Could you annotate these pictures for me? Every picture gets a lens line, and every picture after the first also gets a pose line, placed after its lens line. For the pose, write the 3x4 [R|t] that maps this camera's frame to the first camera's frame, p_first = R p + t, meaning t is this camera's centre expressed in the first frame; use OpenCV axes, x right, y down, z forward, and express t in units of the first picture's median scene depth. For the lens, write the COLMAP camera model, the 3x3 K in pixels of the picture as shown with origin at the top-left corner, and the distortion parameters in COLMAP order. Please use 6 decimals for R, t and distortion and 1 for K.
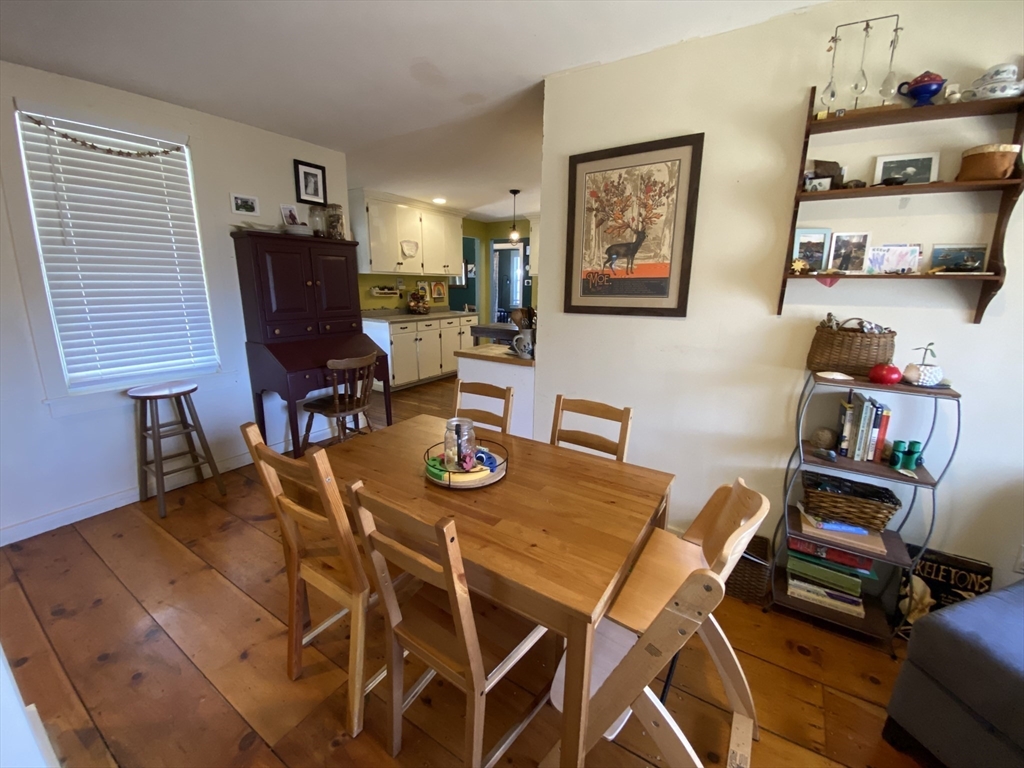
lens RADIAL K [[415.4, 0, 513.0], [0, 415.4, 381.9], [0, 0, 1]] dist [0.010037, -0.015785]
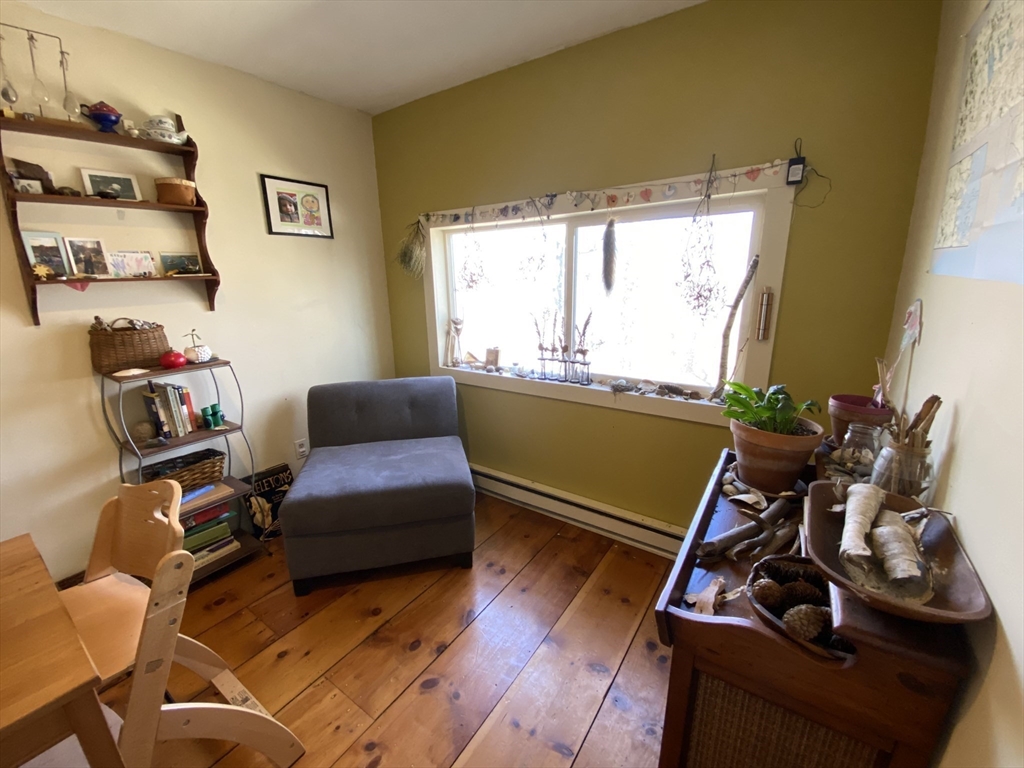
lens RADIAL K [[415.4, 0, 513.0], [0, 415.4, 381.9], [0, 0, 1]] dist [0.010037, -0.015785]
pose [[0.025092, -0.259577, 0.965396, -0.241285], [0.248847, 0.936924, 0.245454, -0.009366], [-0.968218, 0.234078, 0.088104, -0.044301]]
